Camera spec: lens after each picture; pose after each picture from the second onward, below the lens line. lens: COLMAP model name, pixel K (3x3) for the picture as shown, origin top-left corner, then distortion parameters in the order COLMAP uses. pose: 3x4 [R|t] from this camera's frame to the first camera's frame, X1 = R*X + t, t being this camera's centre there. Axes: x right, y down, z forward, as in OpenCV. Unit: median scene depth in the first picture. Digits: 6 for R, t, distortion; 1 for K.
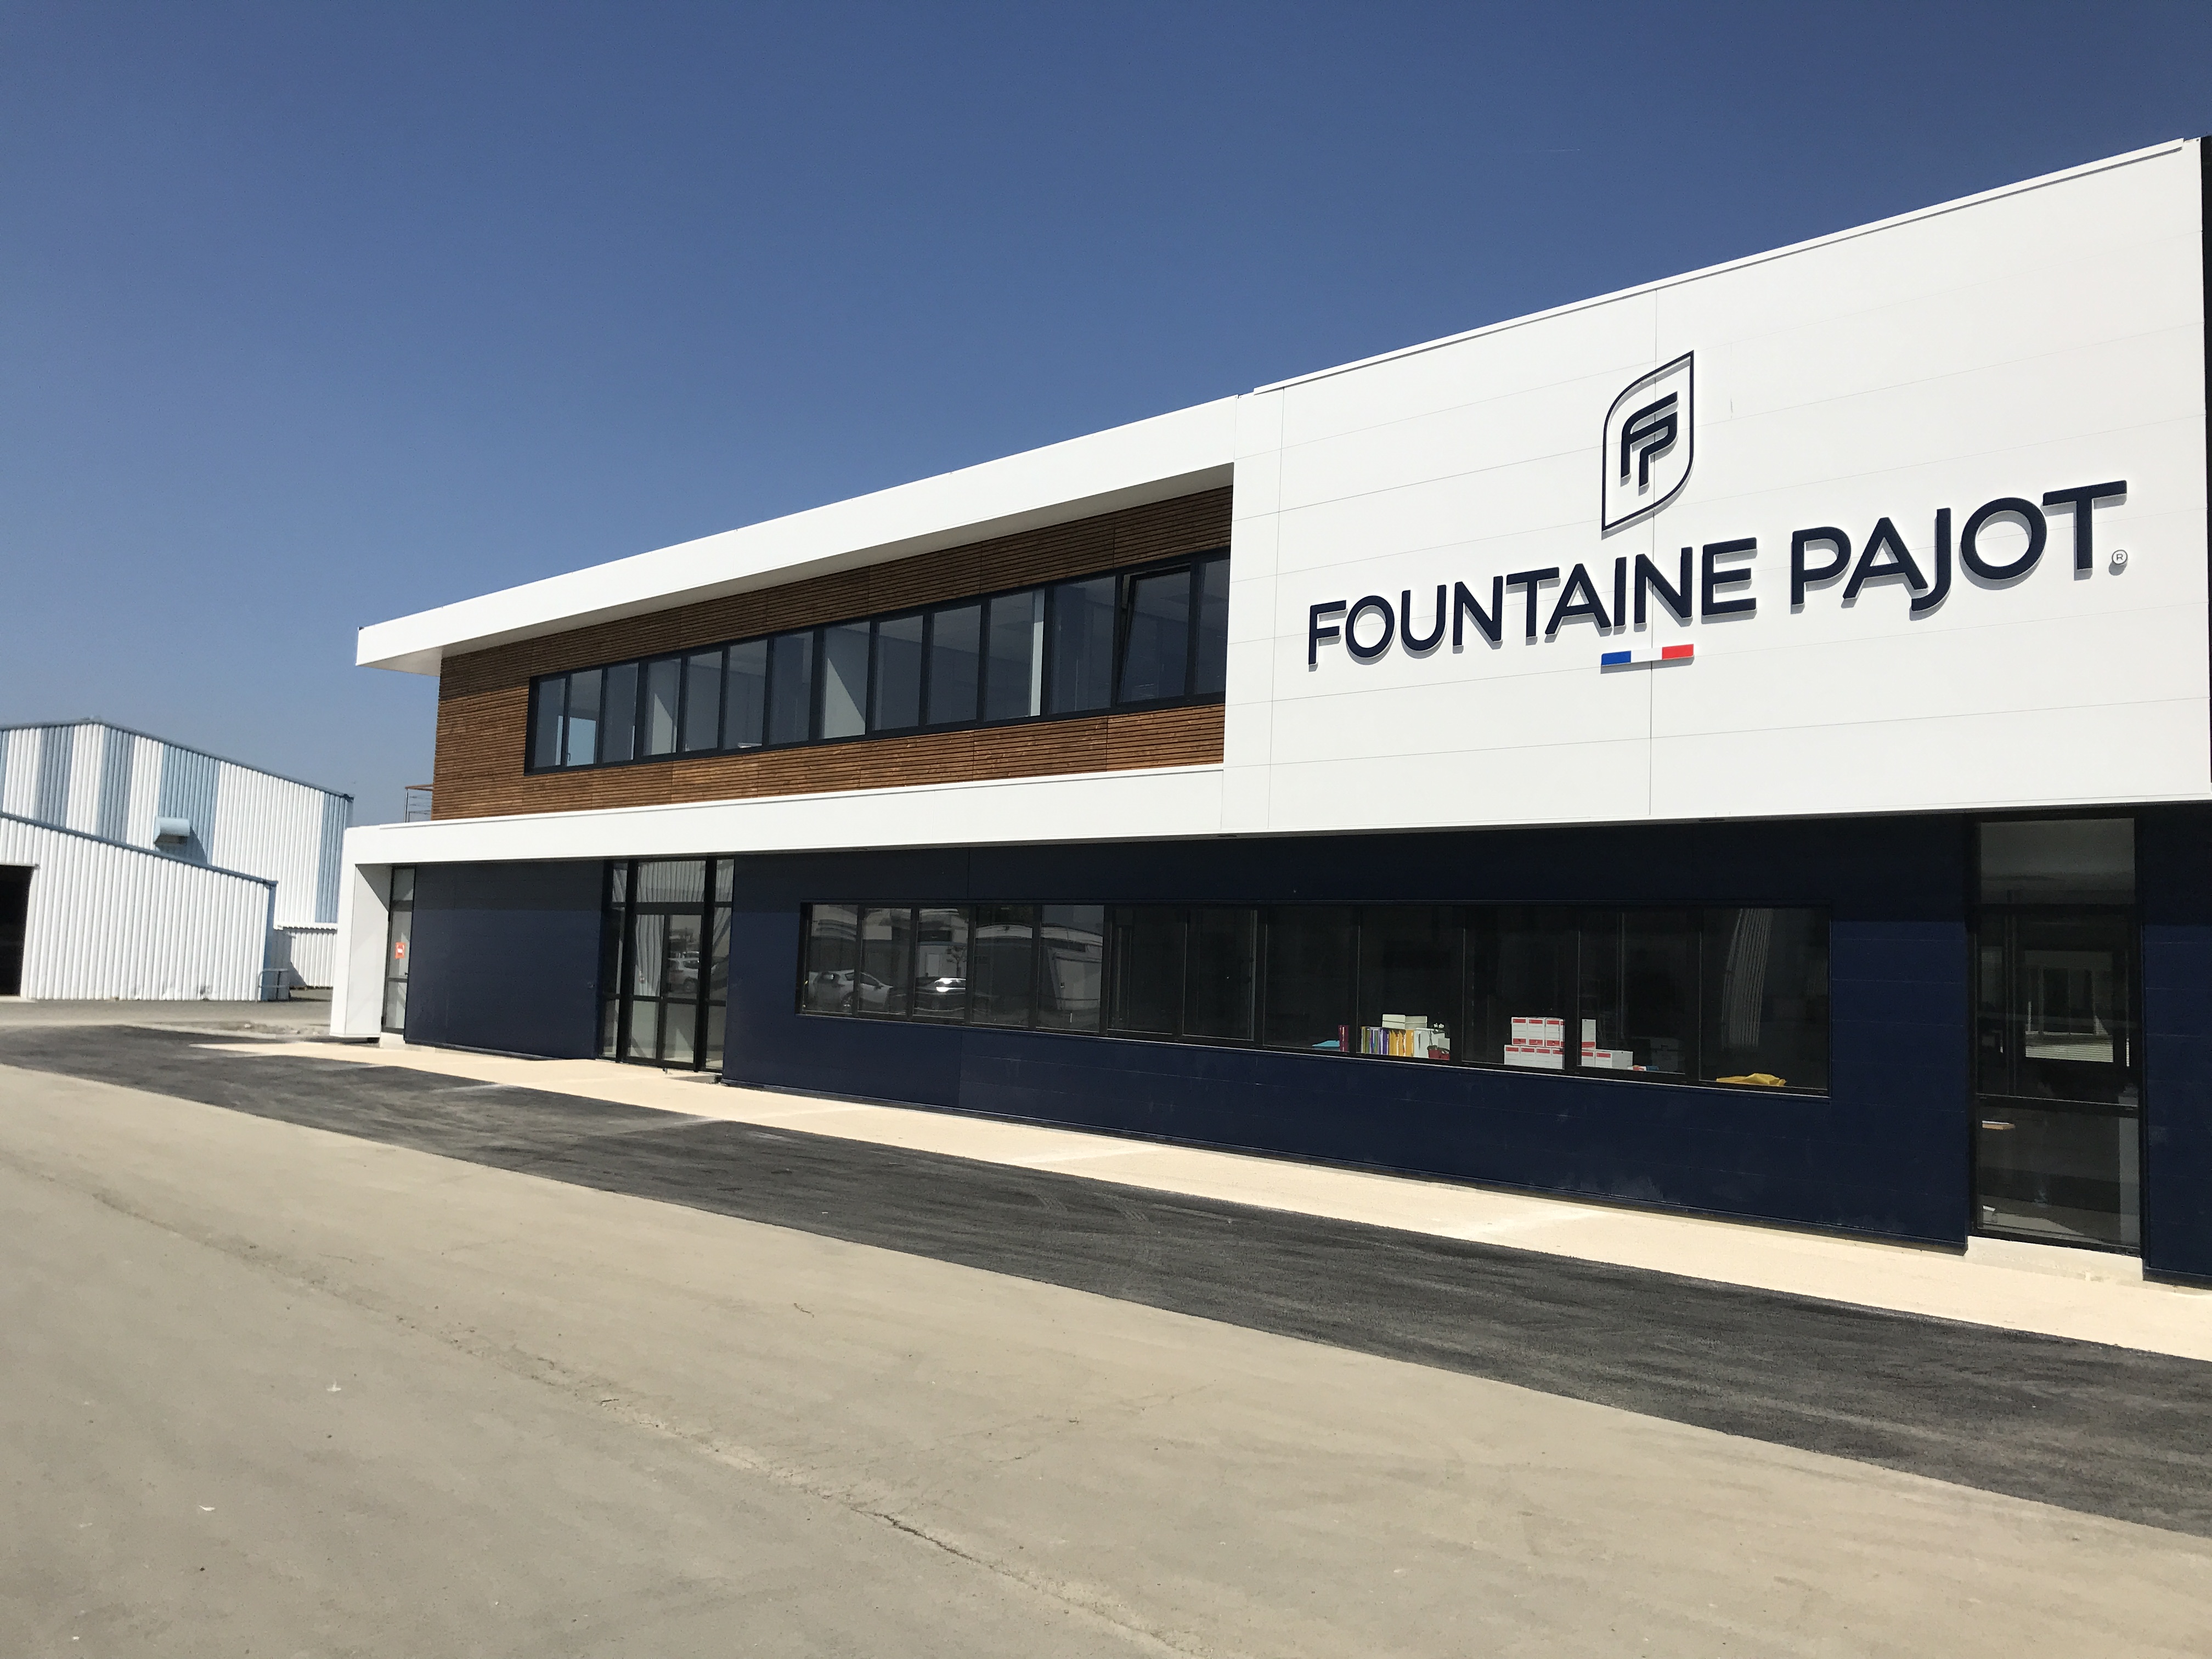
lens RADIAL K [[1792.2, 0, 1106.0], [0, 1792.2, 829.5], [0, 0, 1]] dist [0.093722, -0.151813]
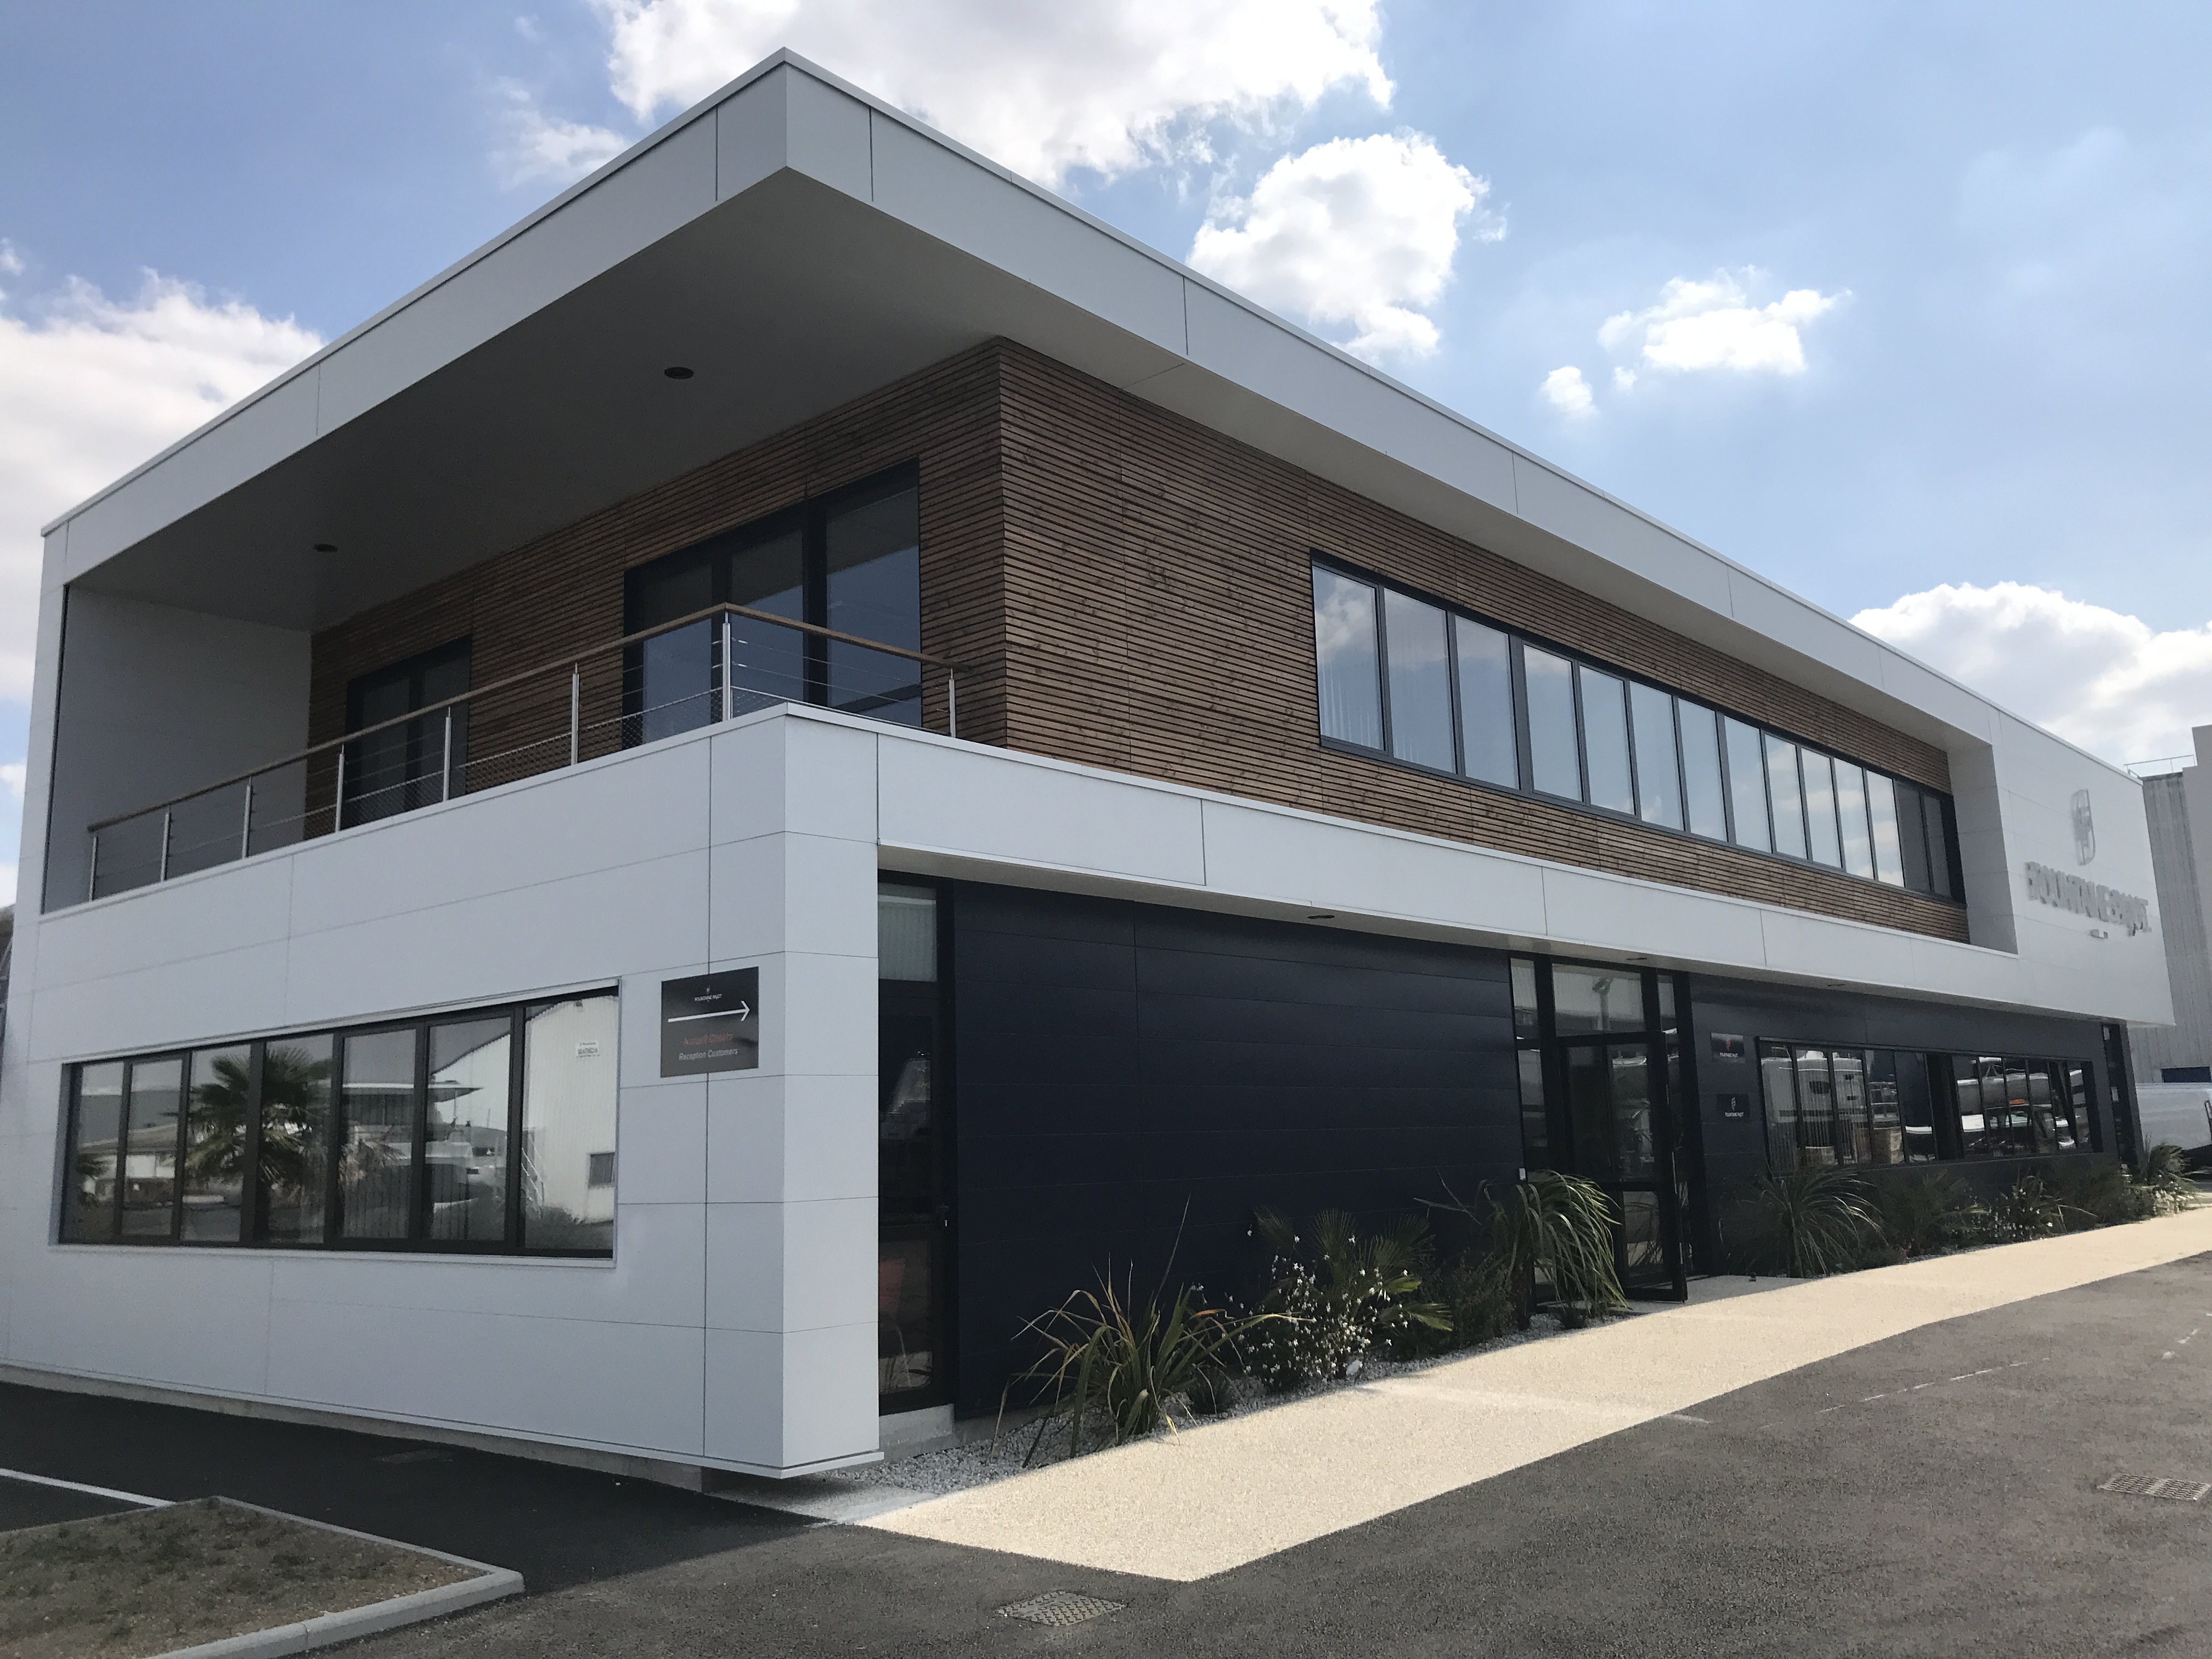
lens RADIAL K [[1792.2, 0, 1106.0], [0, 1792.2, 829.5], [0, 0, 1]] dist [0.093722, -0.151813]
pose [[-0.073951, 0.157121, 0.984807, -1.539090], [-0.029907, 0.986717, -0.159671, 0.137295], [-0.996813, -0.041260, -0.068269, 2.133007]]
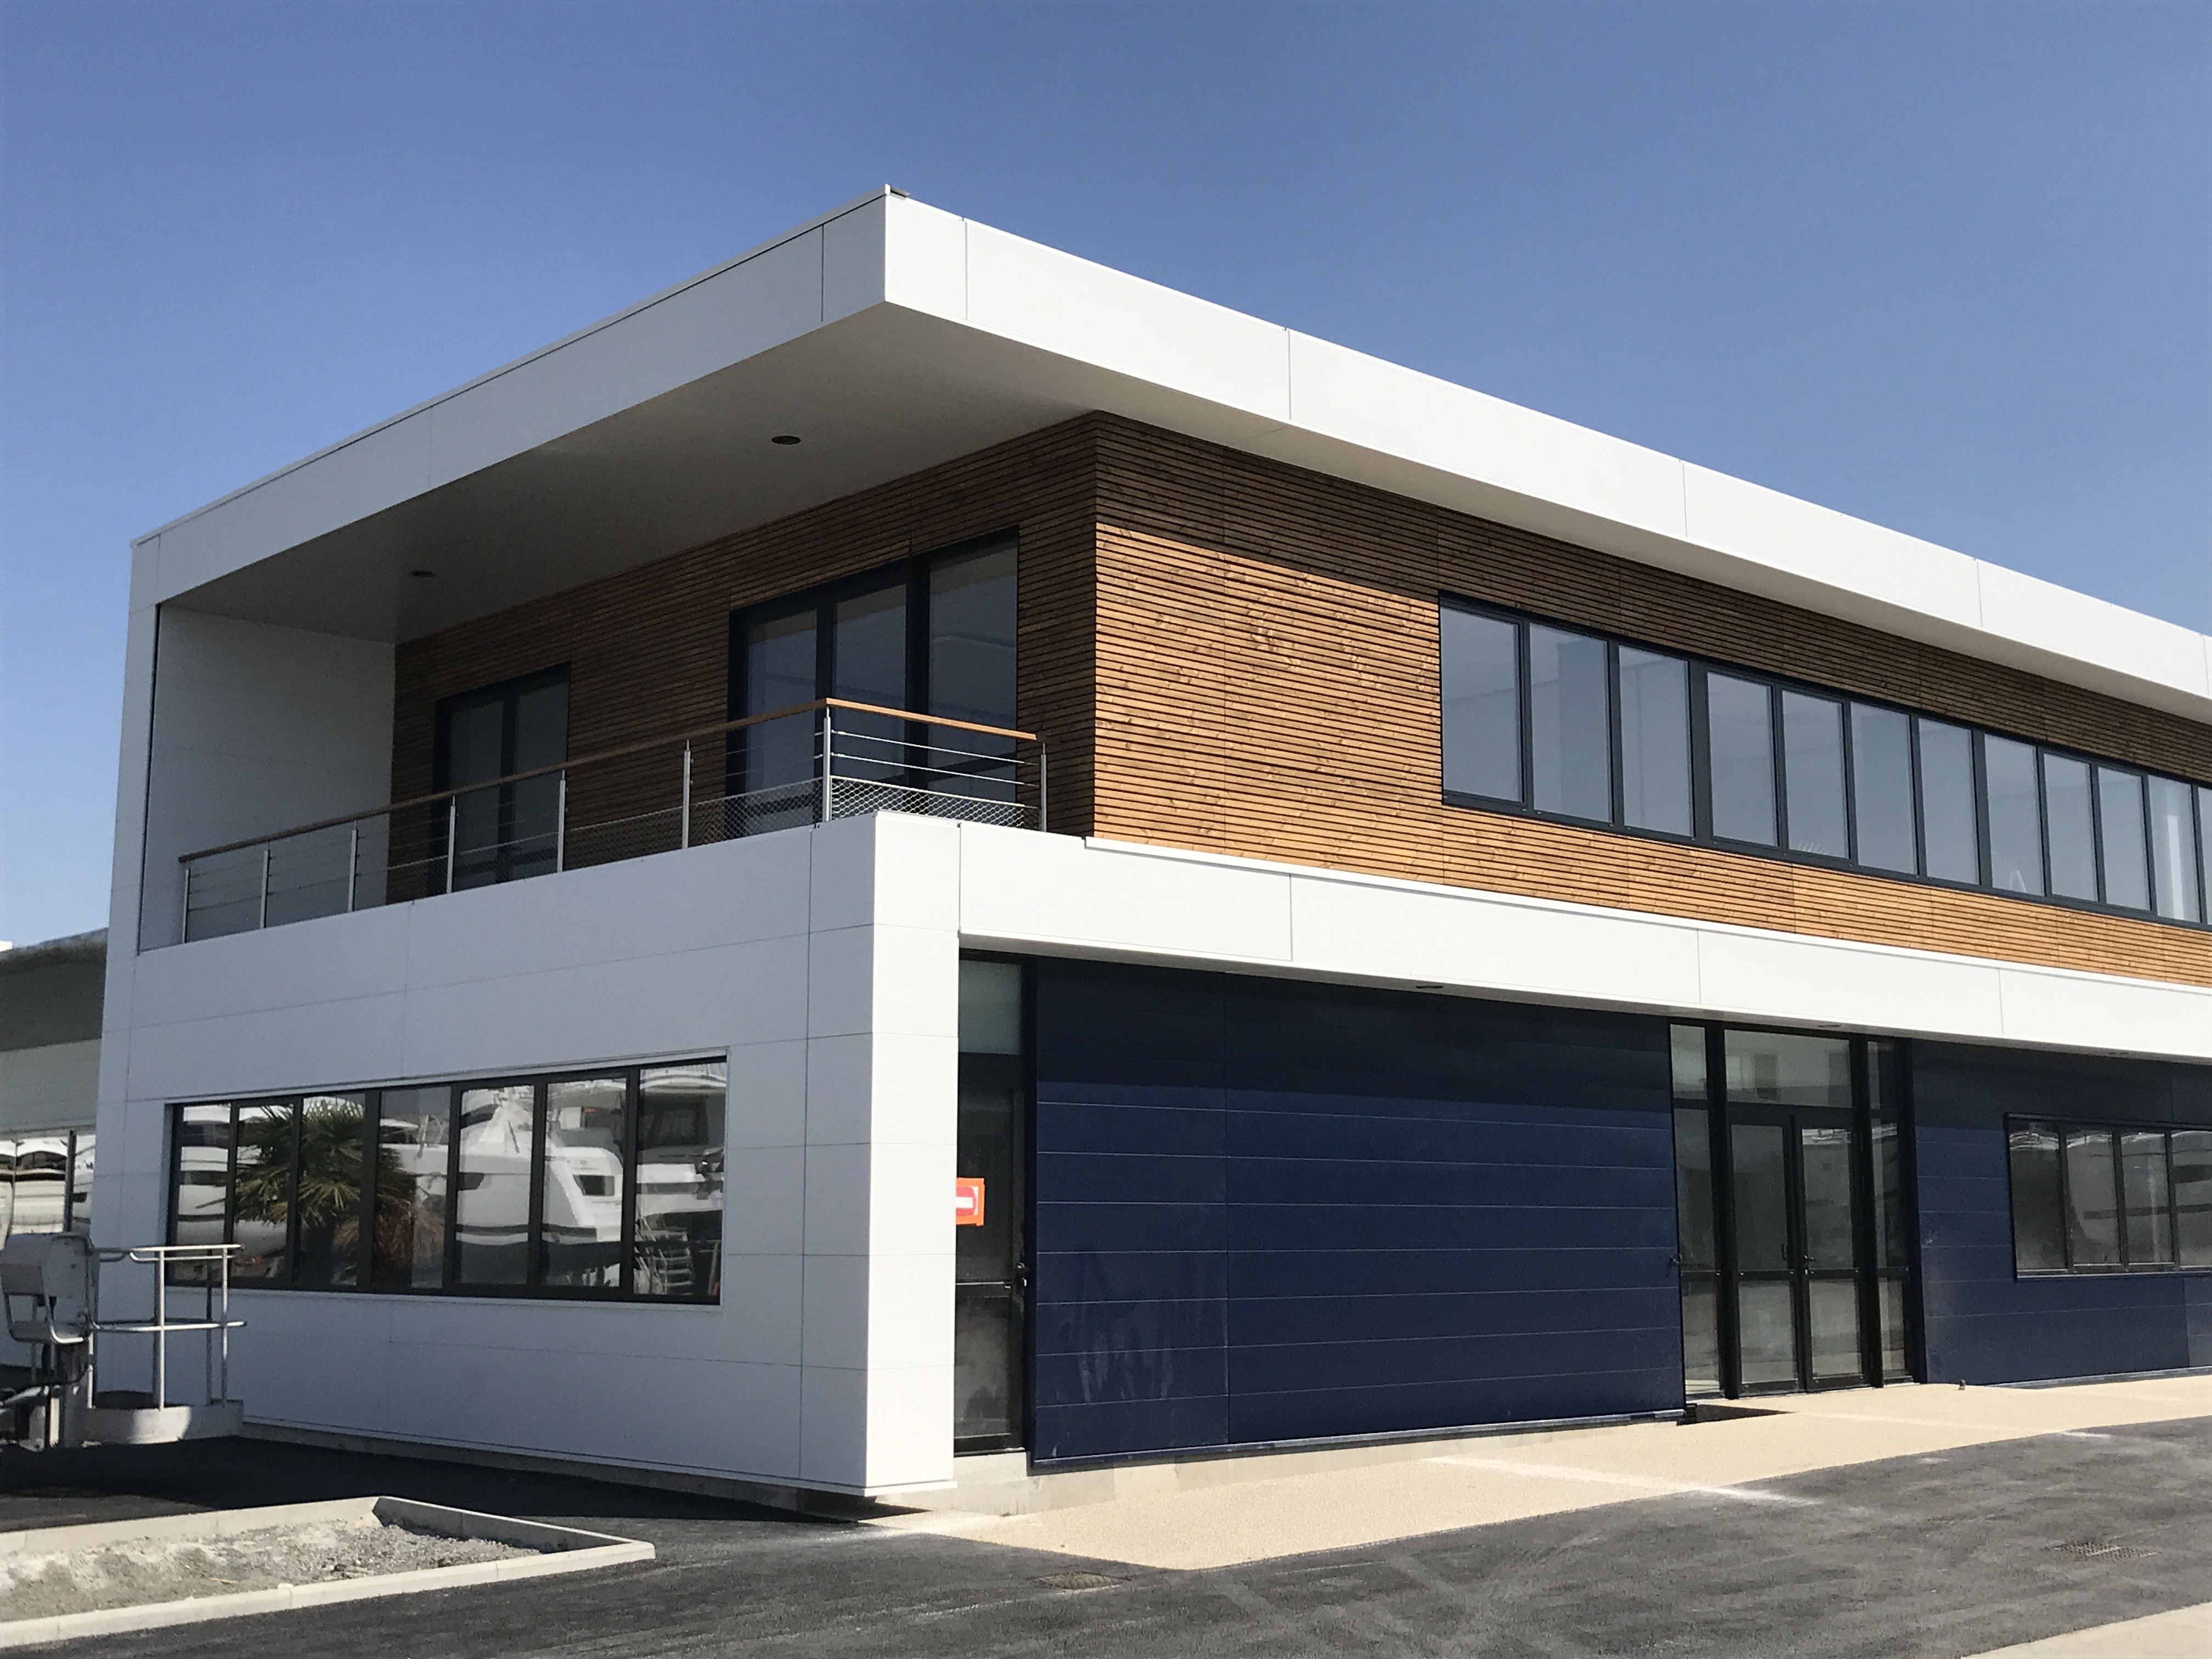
lens RADIAL K [[2554.2, 0, 1106.0], [0, 2554.2, 829.5], [0, 0, 1]] dist [0.156290, -0.391479]
pose [[0.026239, 0.133161, 0.990747, -1.888142], [-0.056777, 0.989687, -0.131515, 0.130852], [-0.998042, -0.052801, 0.033529, 2.082603]]
